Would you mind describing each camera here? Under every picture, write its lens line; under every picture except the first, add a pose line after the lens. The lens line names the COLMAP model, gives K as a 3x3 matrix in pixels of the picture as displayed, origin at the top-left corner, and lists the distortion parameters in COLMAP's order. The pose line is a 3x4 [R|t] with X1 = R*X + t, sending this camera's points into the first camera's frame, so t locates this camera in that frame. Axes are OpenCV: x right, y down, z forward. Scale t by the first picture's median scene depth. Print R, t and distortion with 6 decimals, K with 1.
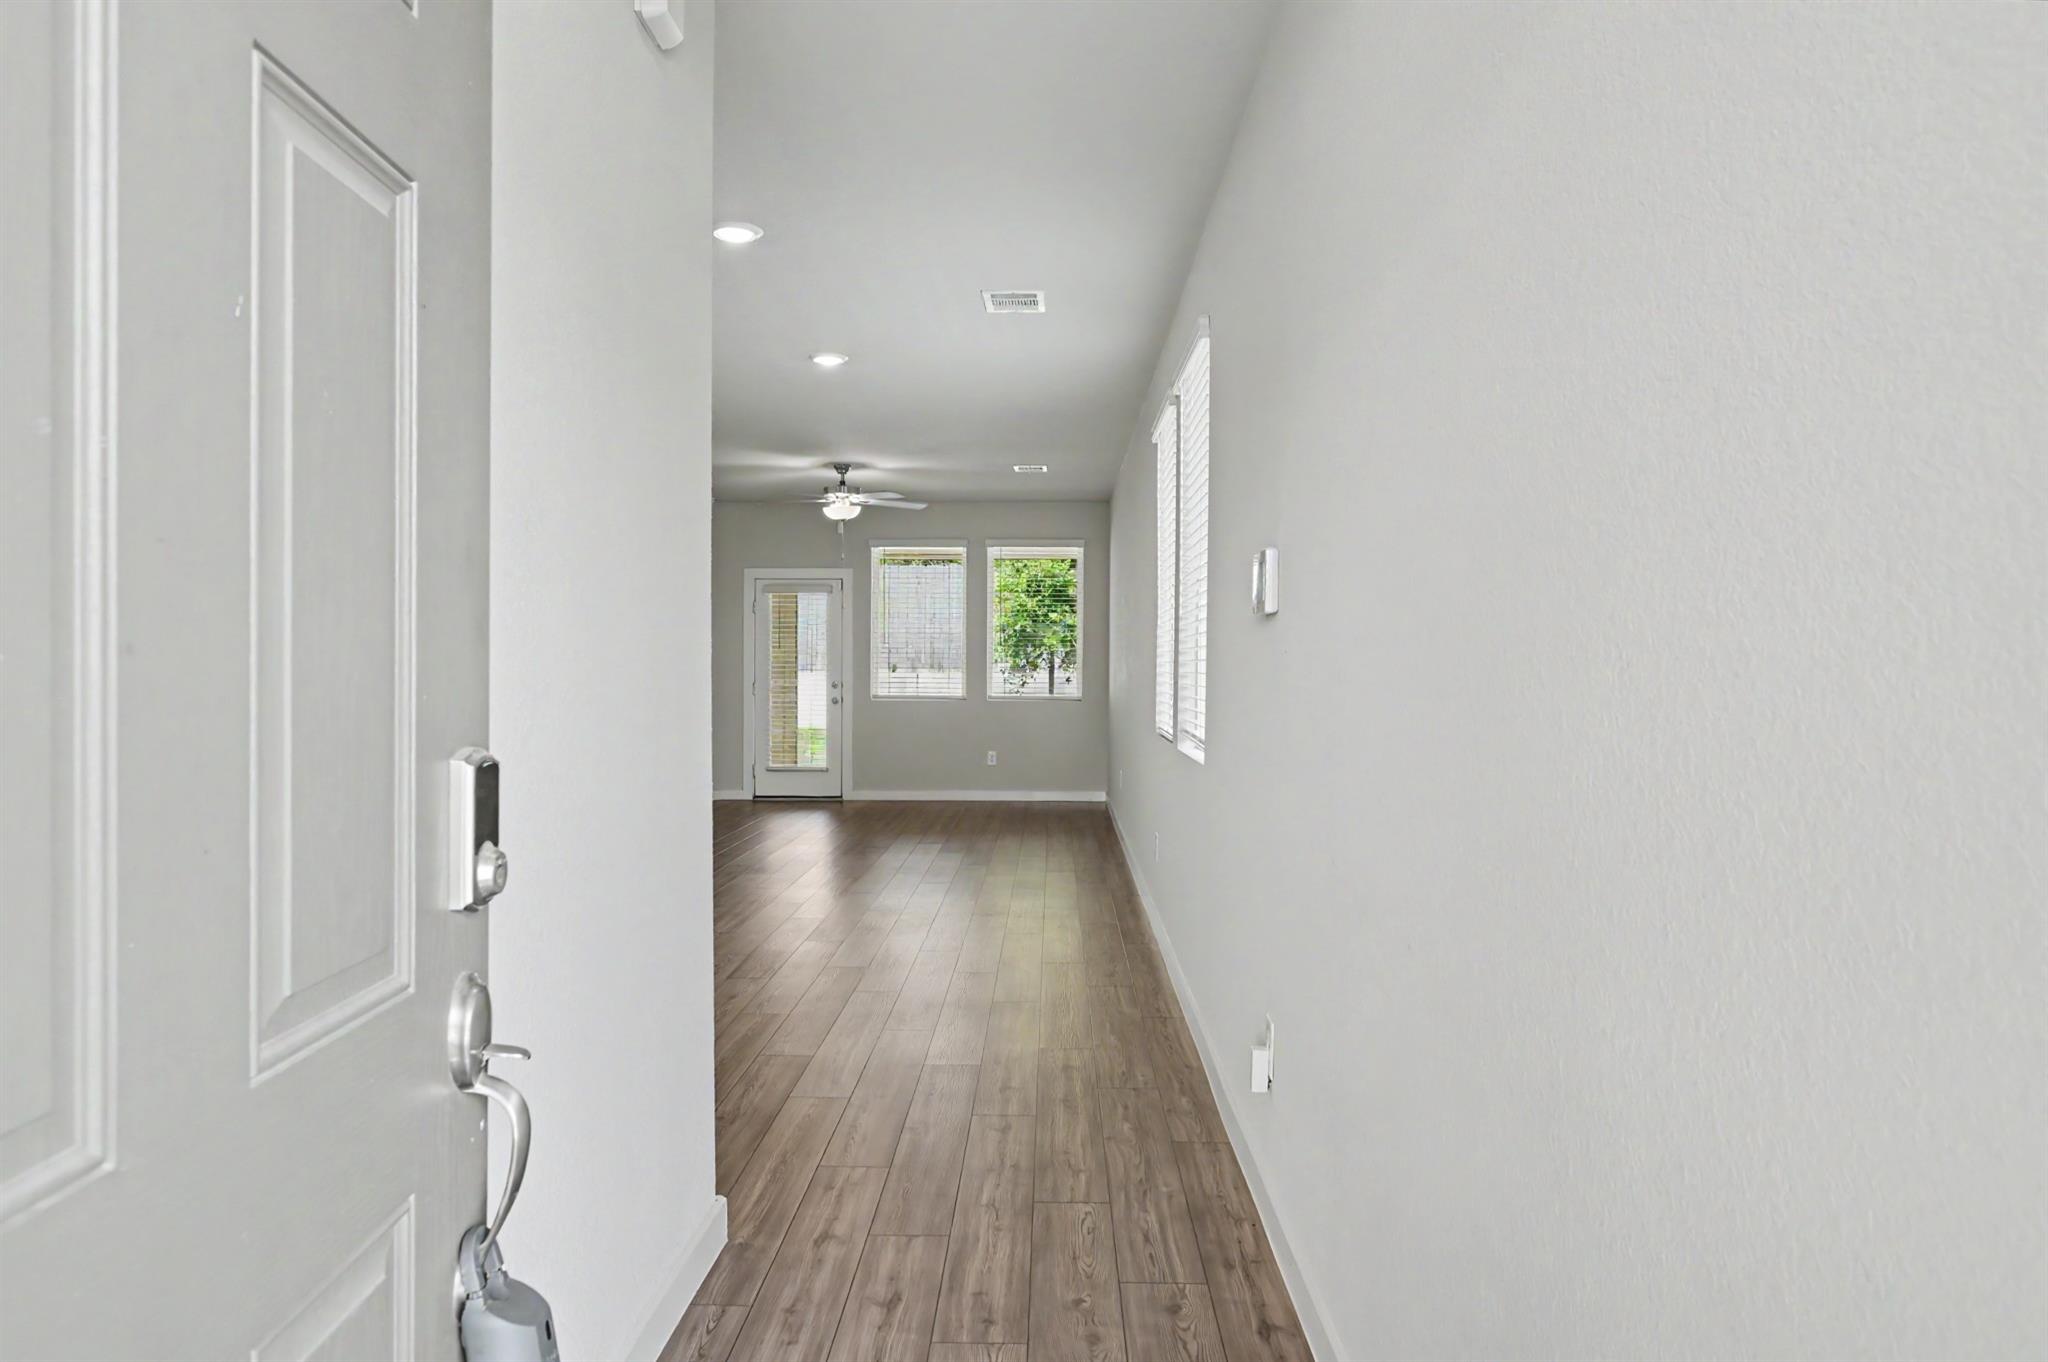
lens RADIAL K [[1176.3, 0, 1024.0], [0, 1176.3, 681.0], [0, 0, 1]] dist [-0.001425, -0.000231]
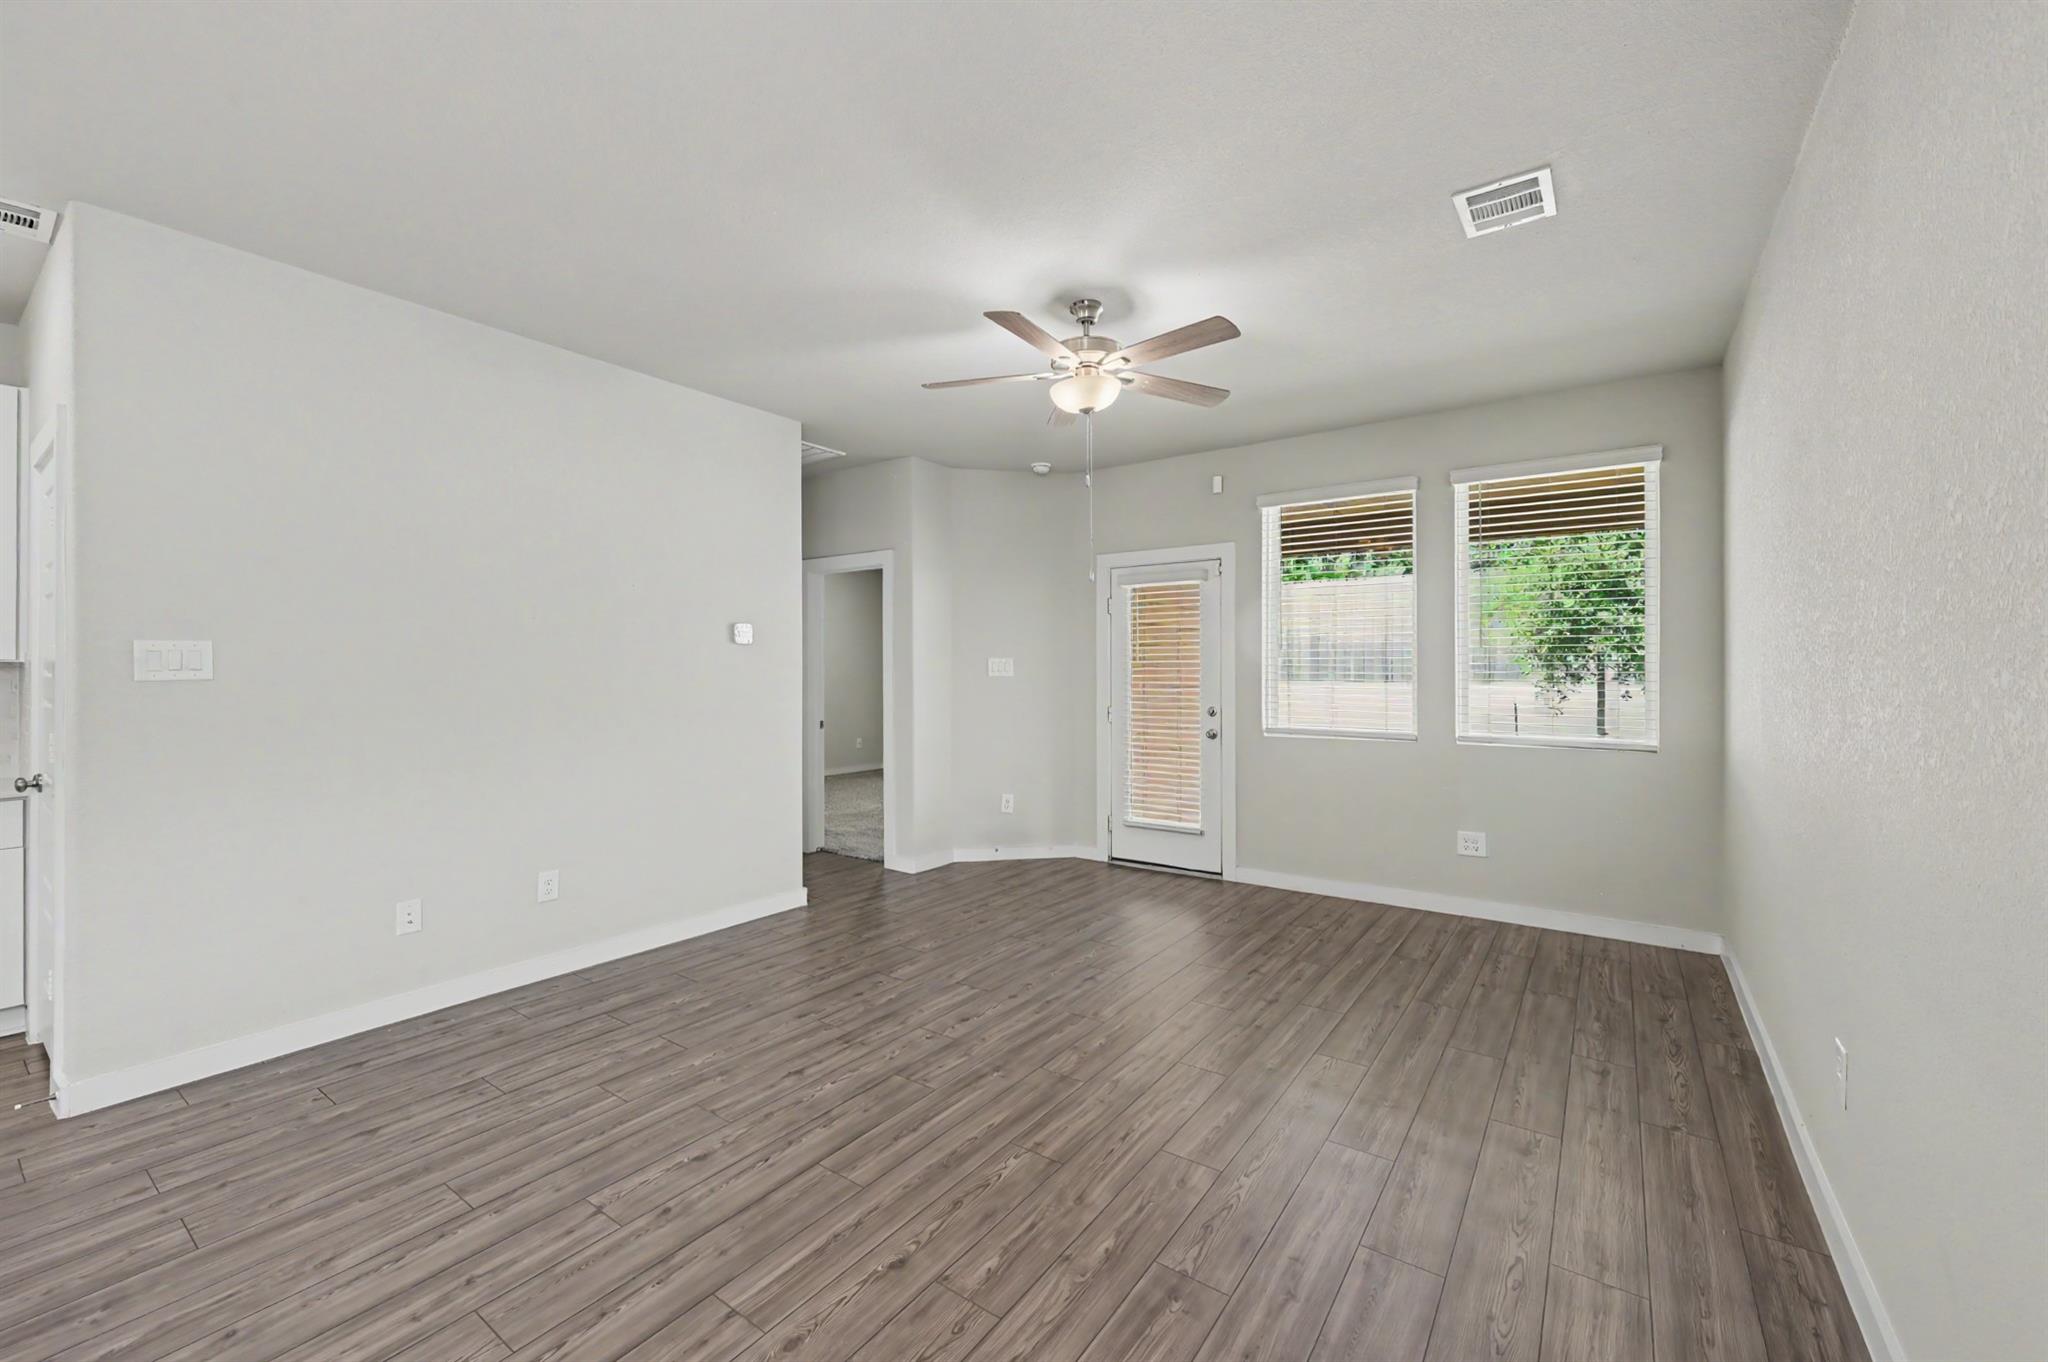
lens RADIAL K [[830.9, 0, 1035.0], [0, 830.9, 673.5], [0, 0, 1]] dist [0.002885, 0.000675]
pose [[0.834795, -0.001675, -0.550558, 0.022436], [-0.005700, 0.999915, -0.011685, -0.012784], [0.550531, 0.012893, 0.834715, 0.531948]]
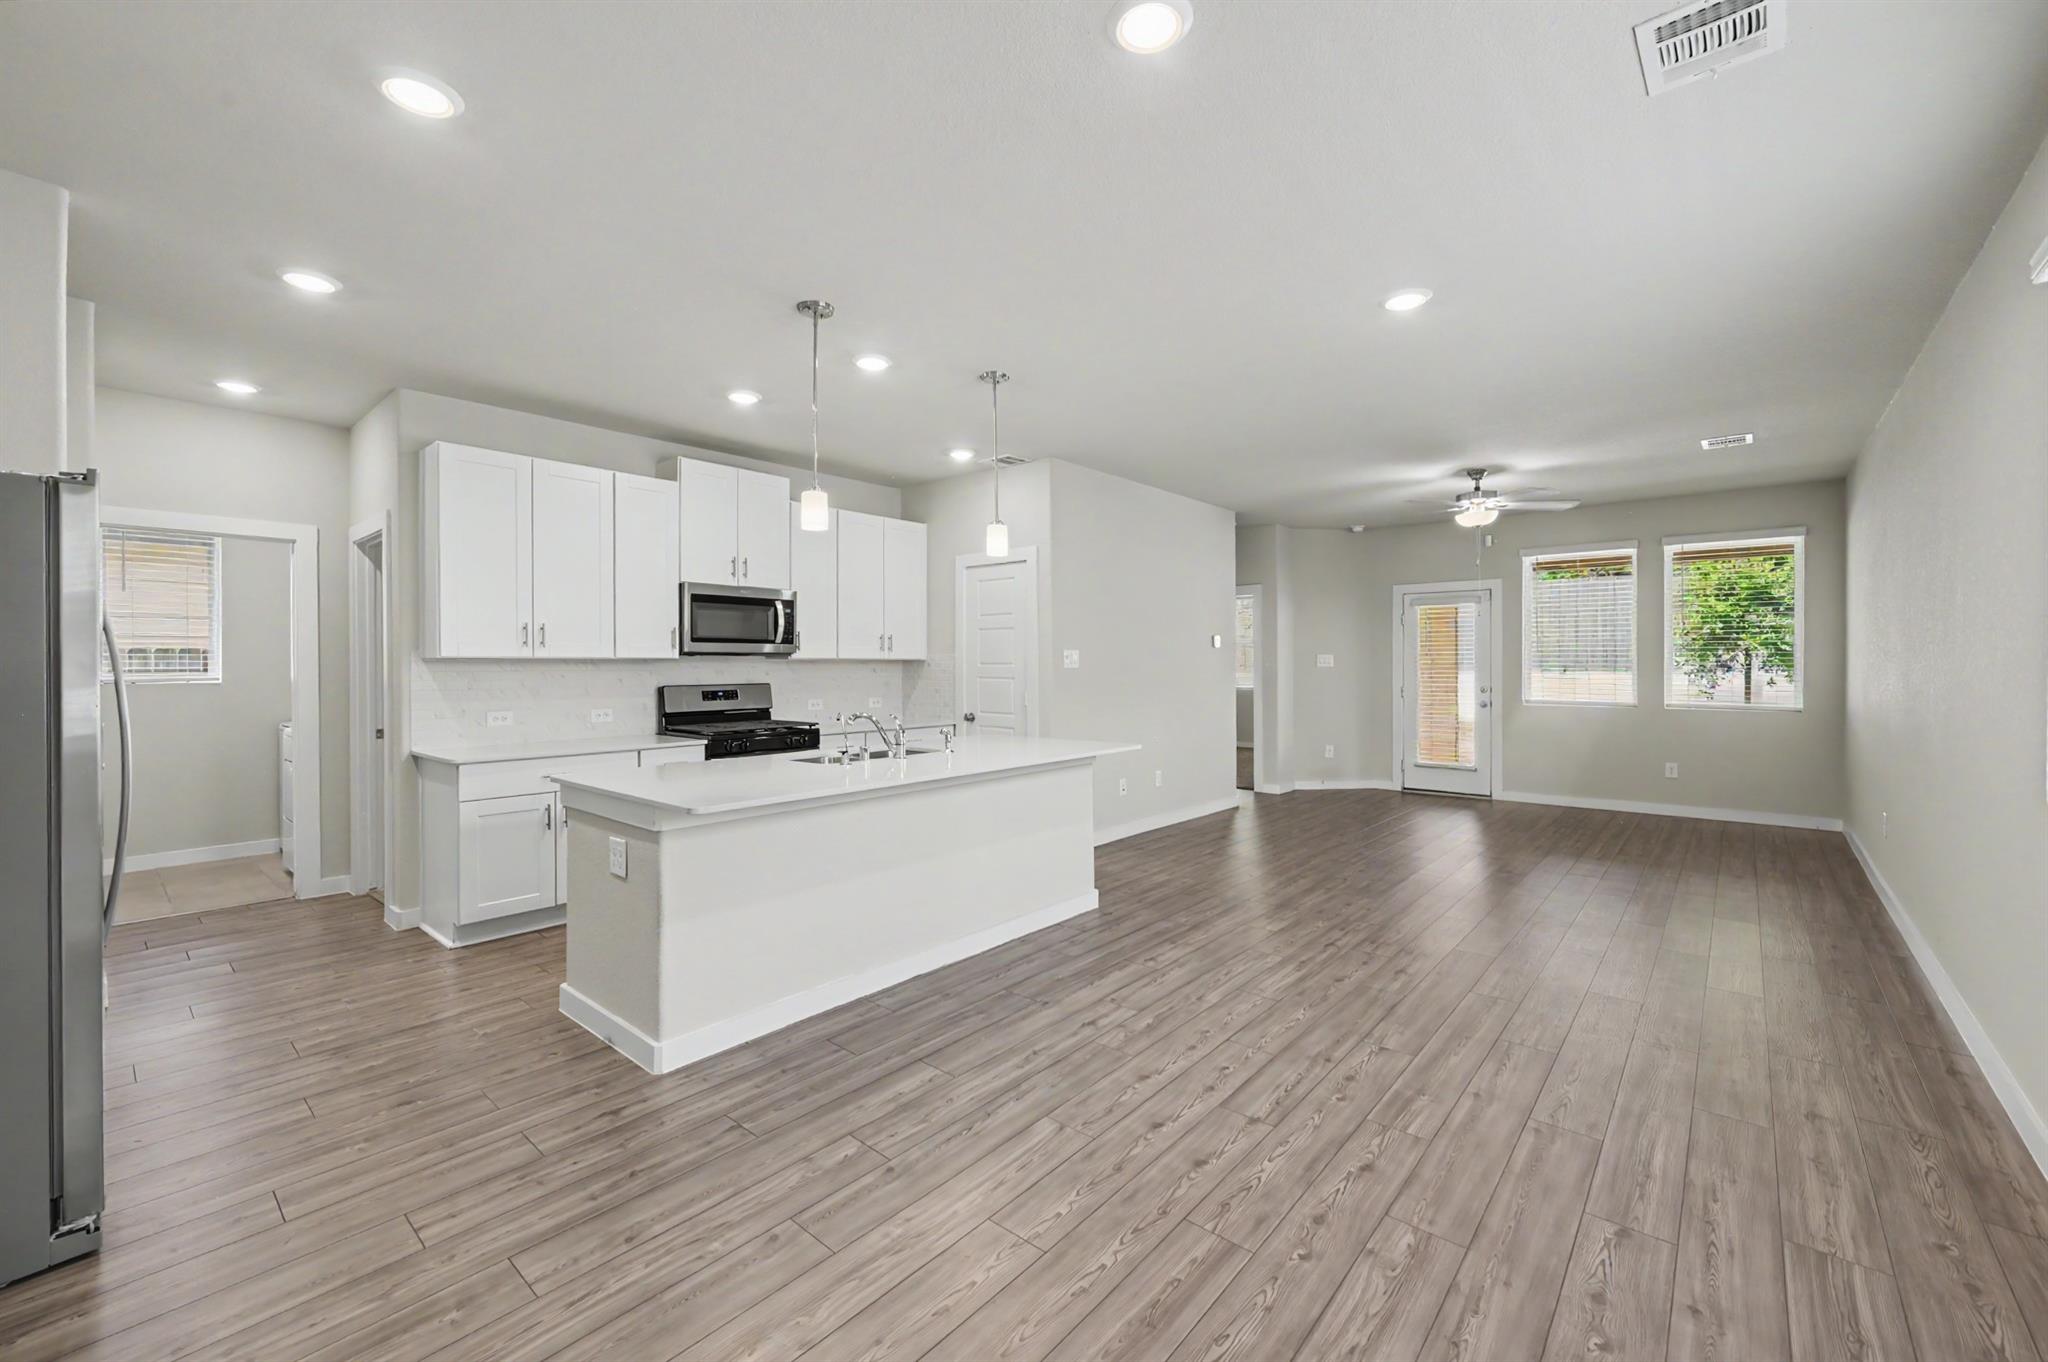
lens RADIAL K [[828.2, 0, 1033.1], [0, 828.2, 662.5], [0, 0, 1]] dist [0.001818, 0.000360]
pose [[0.775247, -0.005009, -0.631639, -0.003759], [-0.005420, 0.999879, -0.014581, -0.008022], [0.631635, 0.014728, 0.775126, 0.164079]]
